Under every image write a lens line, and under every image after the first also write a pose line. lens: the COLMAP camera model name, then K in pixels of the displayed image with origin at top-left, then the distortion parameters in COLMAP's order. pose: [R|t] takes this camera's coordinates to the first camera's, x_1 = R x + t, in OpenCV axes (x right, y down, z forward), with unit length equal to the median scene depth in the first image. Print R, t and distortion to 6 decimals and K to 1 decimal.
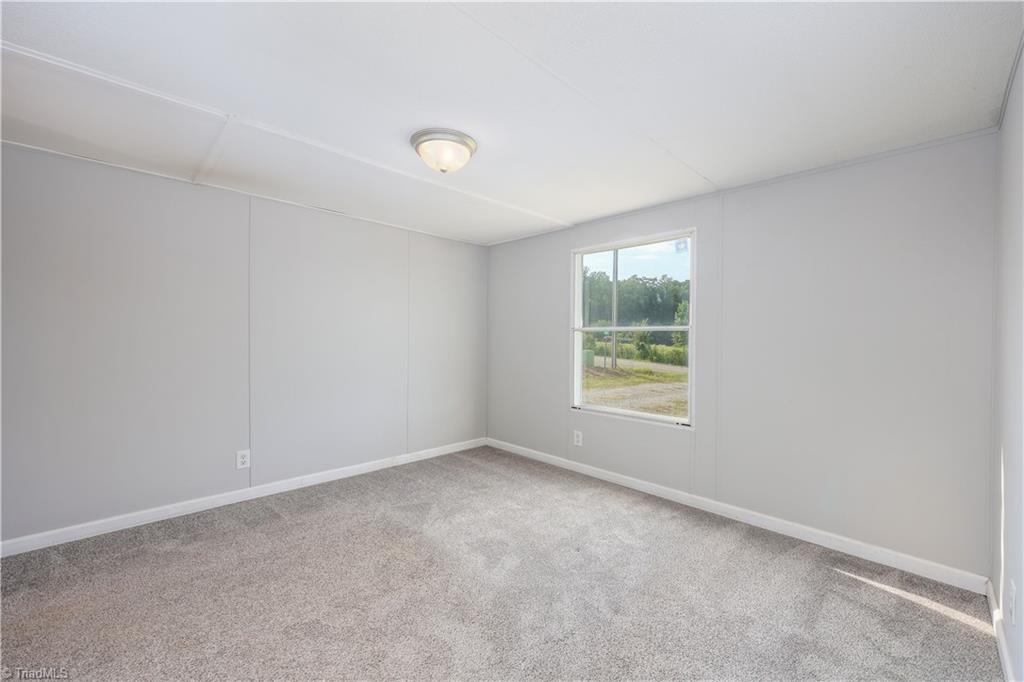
lens RADIAL K [[424.3, 0, 511.7], [0, 424.3, 334.5], [0, 0, 1]] dist [-0.007875, 0.000141]
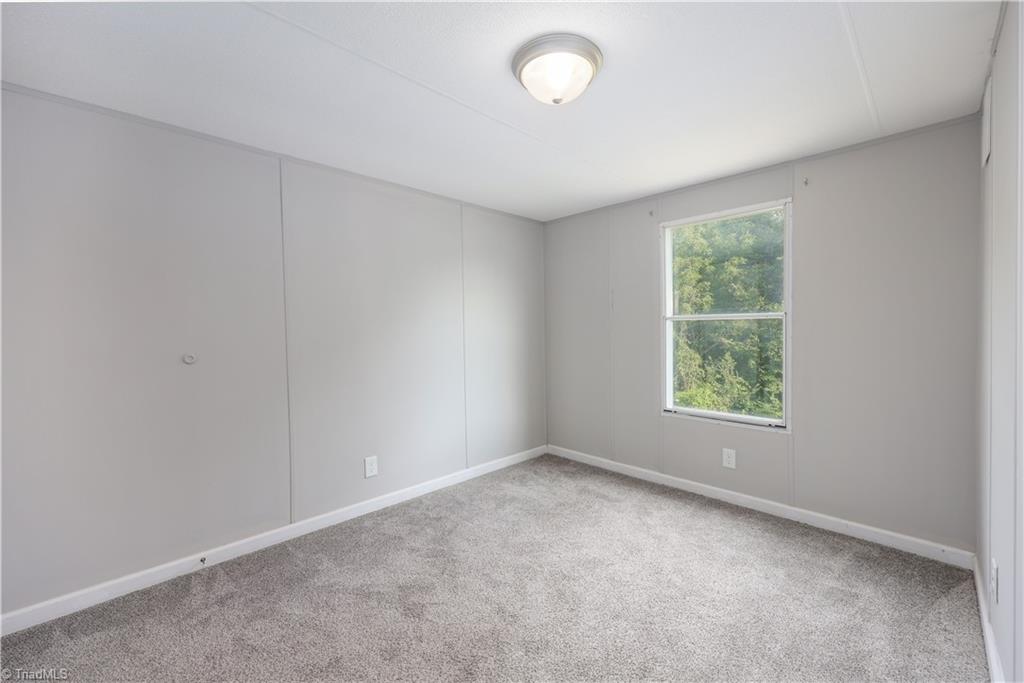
lens RADIAL K [[424.3, 0, 520.5], [0, 424.3, 338.9], [0, 0, 1]] dist [-0.007875, 0.000141]
pose [[0.999509, -0.017015, 0.026305, -0.157606], [0.016243, 0.999440, 0.029268, -0.001224], [-0.026788, -0.028826, 0.999225, 0.161692]]
